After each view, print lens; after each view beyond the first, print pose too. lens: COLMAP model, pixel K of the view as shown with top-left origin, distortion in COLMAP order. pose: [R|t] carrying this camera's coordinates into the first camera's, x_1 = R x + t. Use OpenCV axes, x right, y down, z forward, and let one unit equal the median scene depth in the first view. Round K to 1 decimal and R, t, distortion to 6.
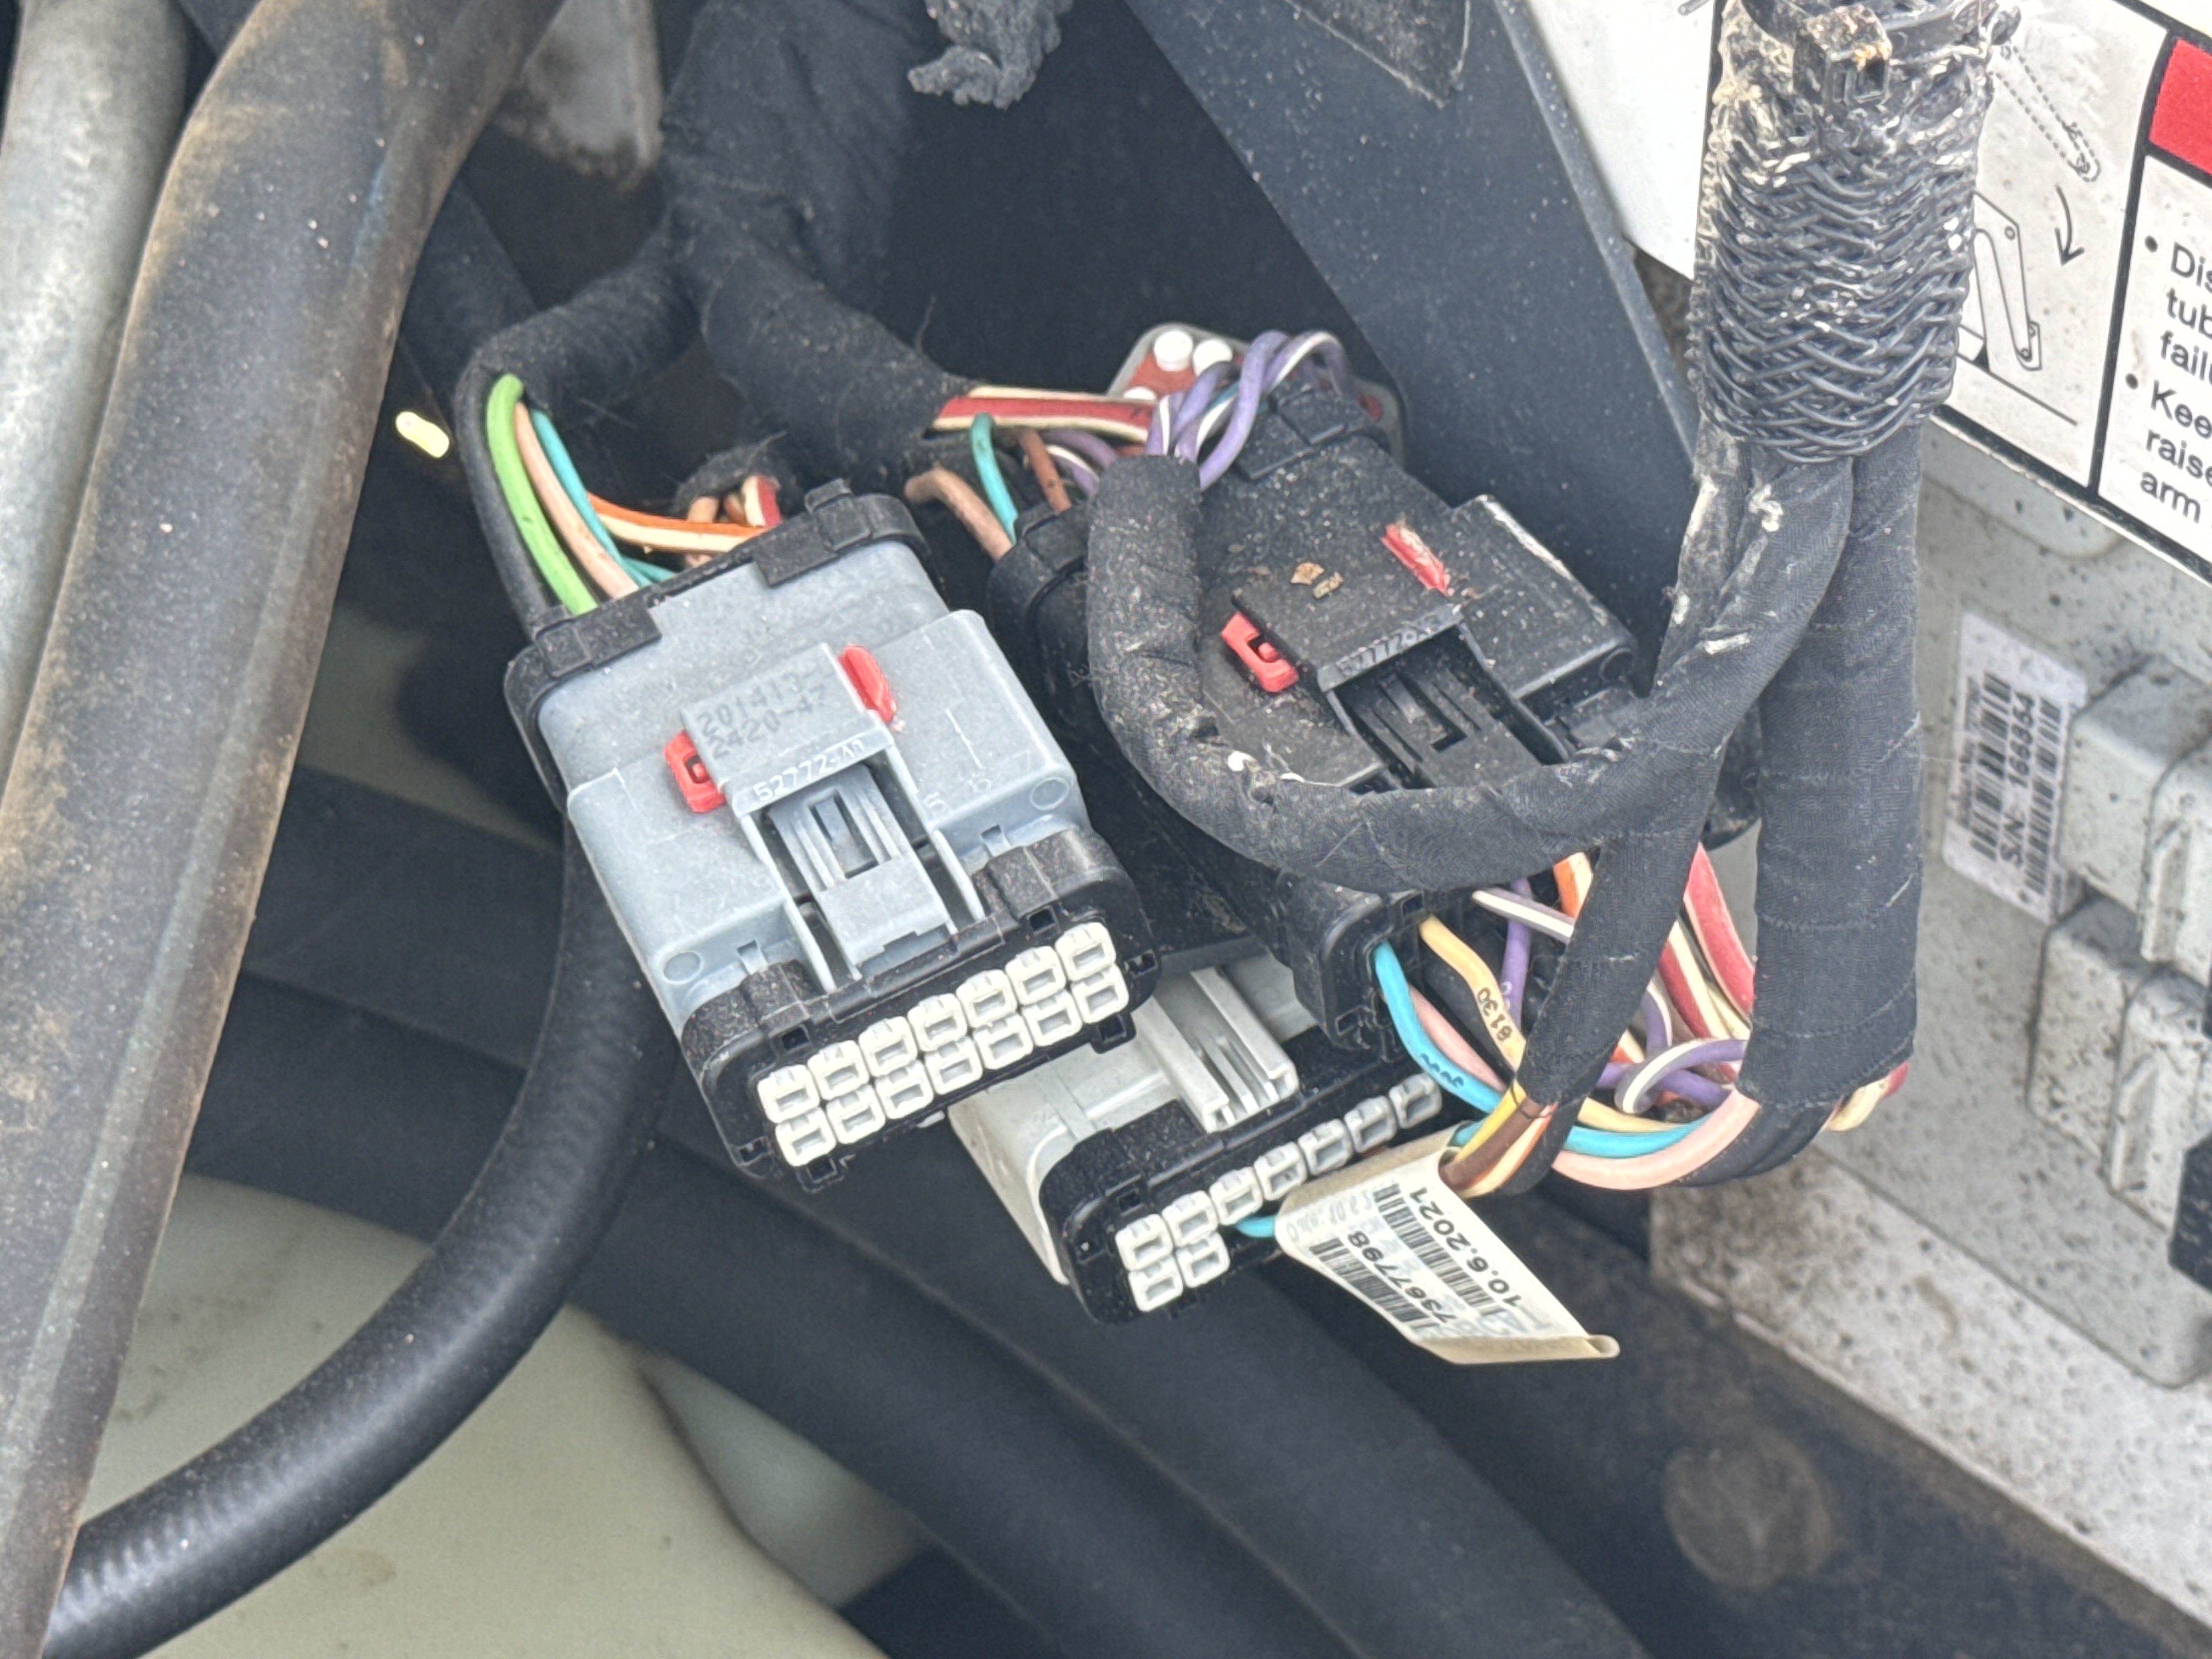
lens RADIAL K [[5750.8, 0, 1106.0], [0, 5750.8, 829.5], [0, 0, 1]] dist [0.090134, 0.264100]
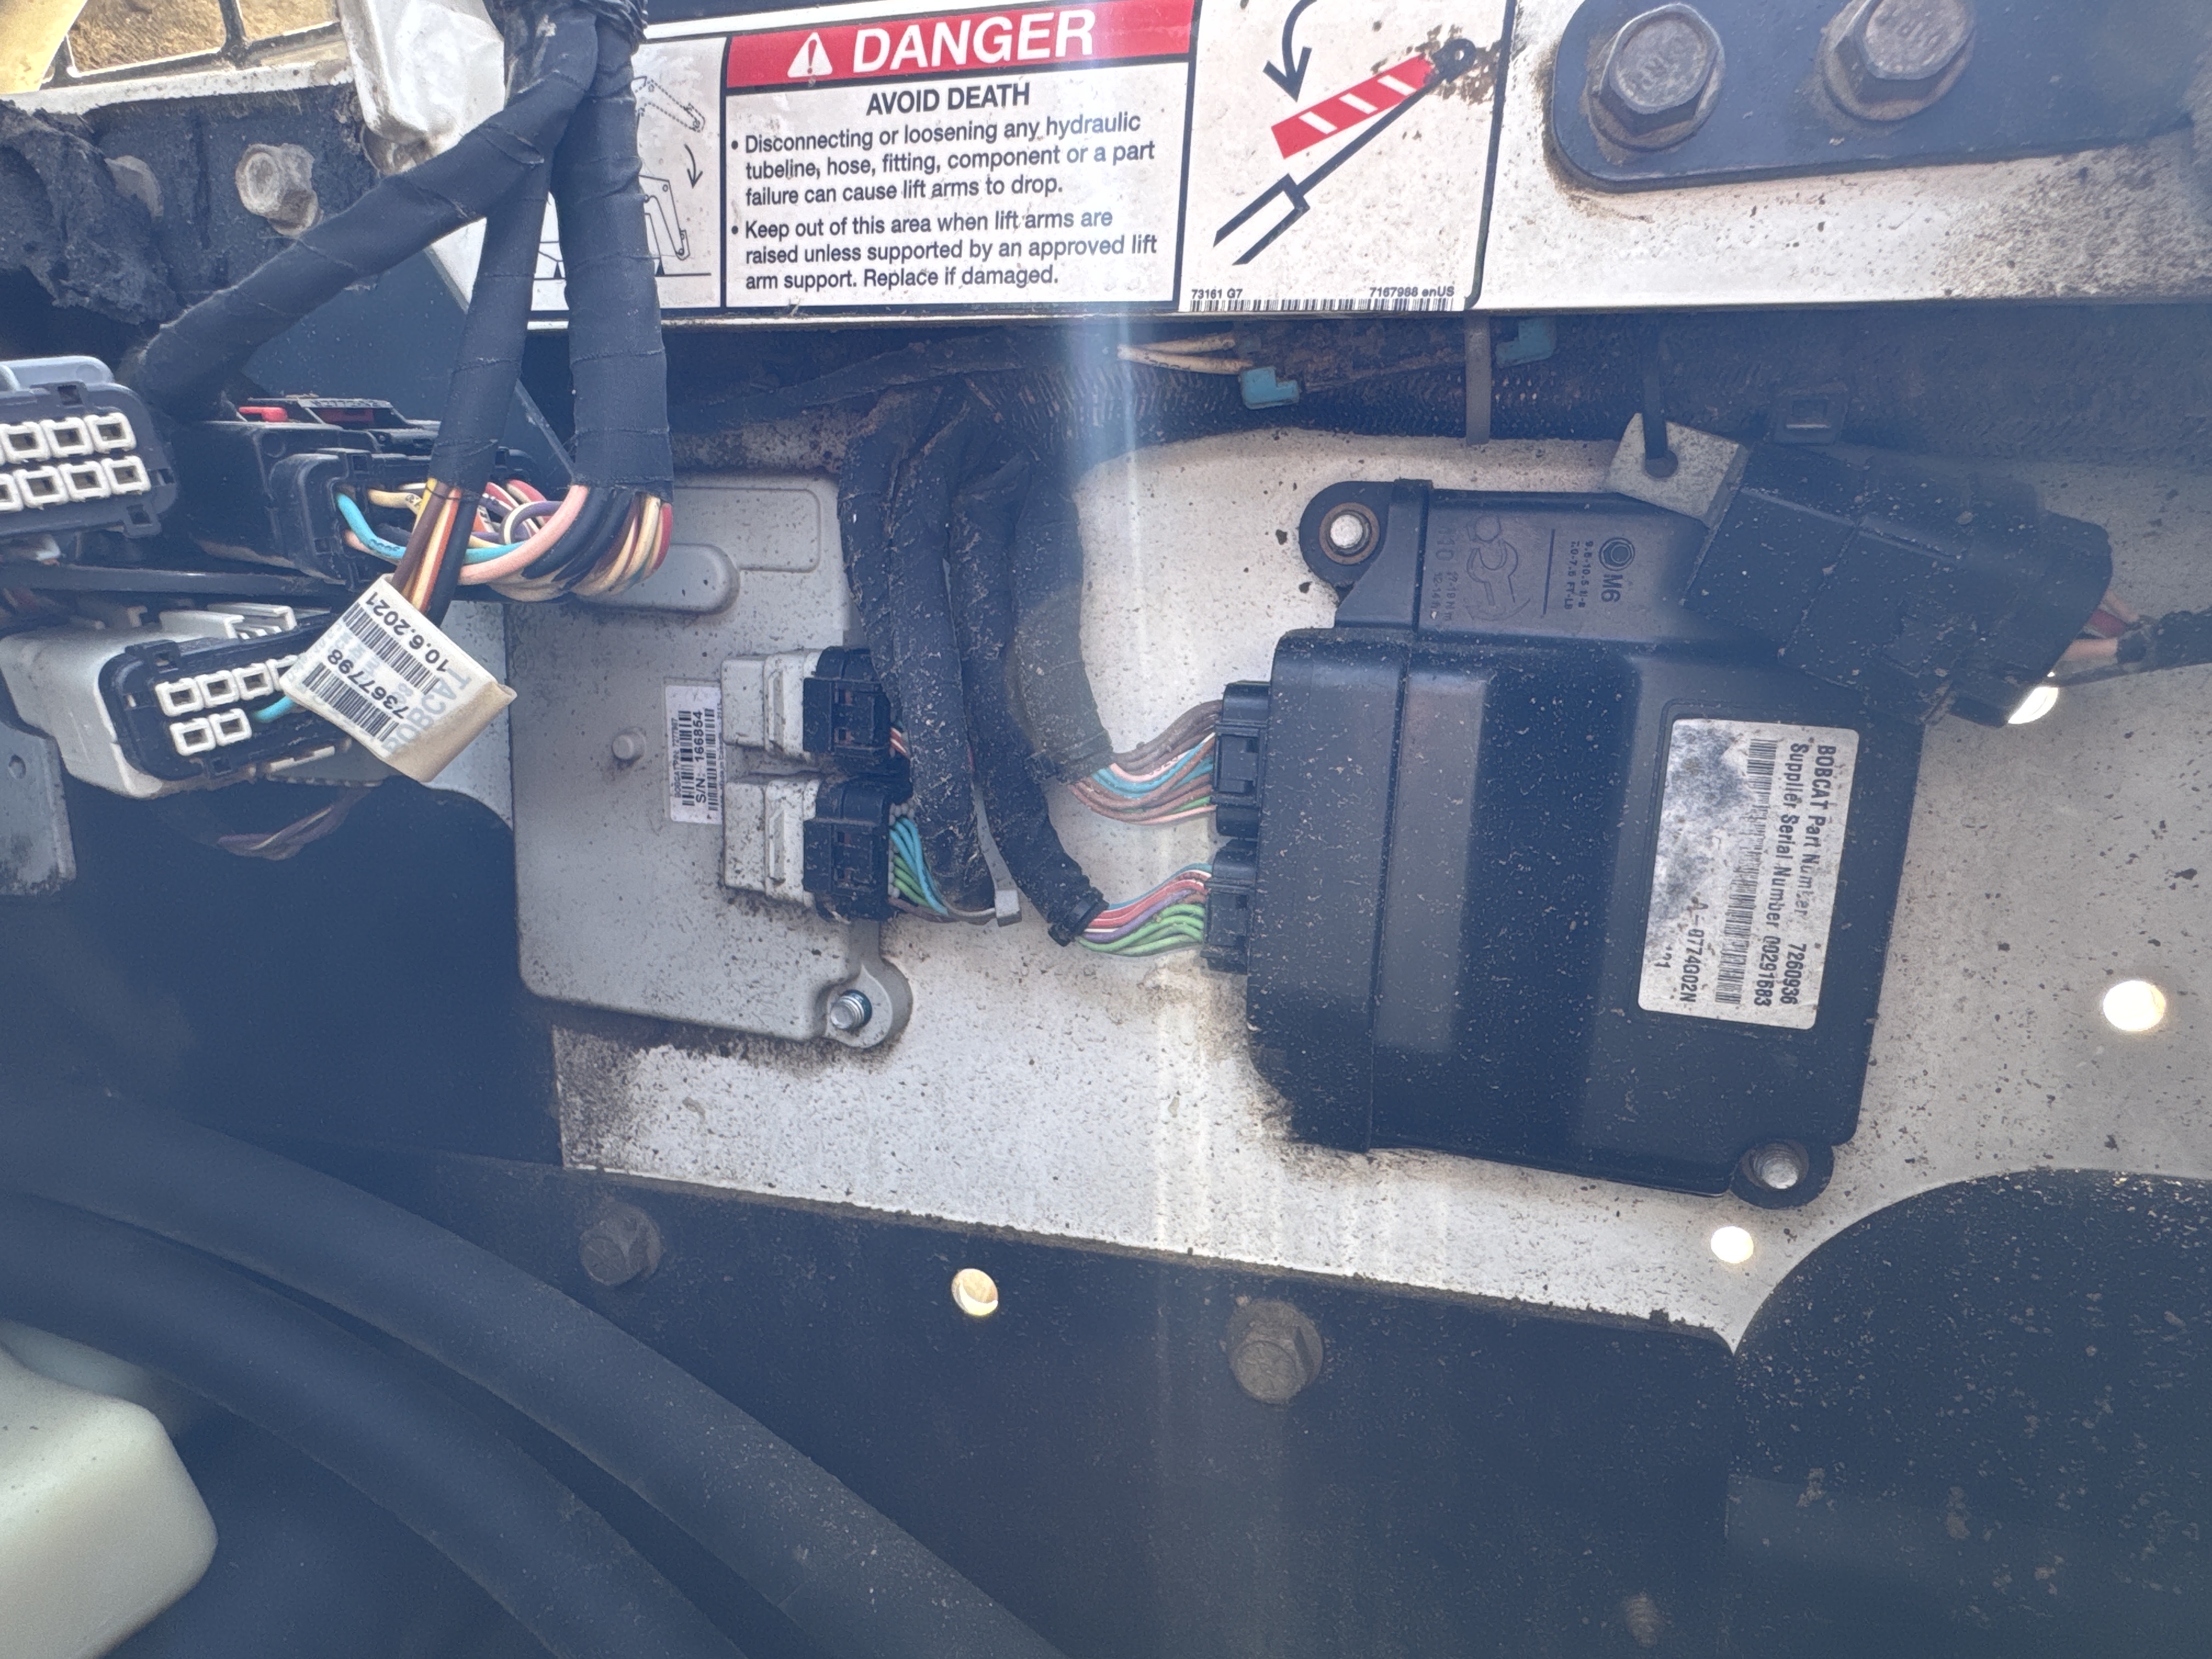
lens RADIAL K [[1206.7, 0, 1106.0], [0, 1206.7, 829.5], [0, 0, 1]] dist [-0.001416, 0.000032]
pose [[0.854664, -0.045018, 0.517226, 0.050246], [0.290234, 0.867458, -0.404081, 0.305600], [-0.430481, 0.495470, 0.754451, 0.655754]]
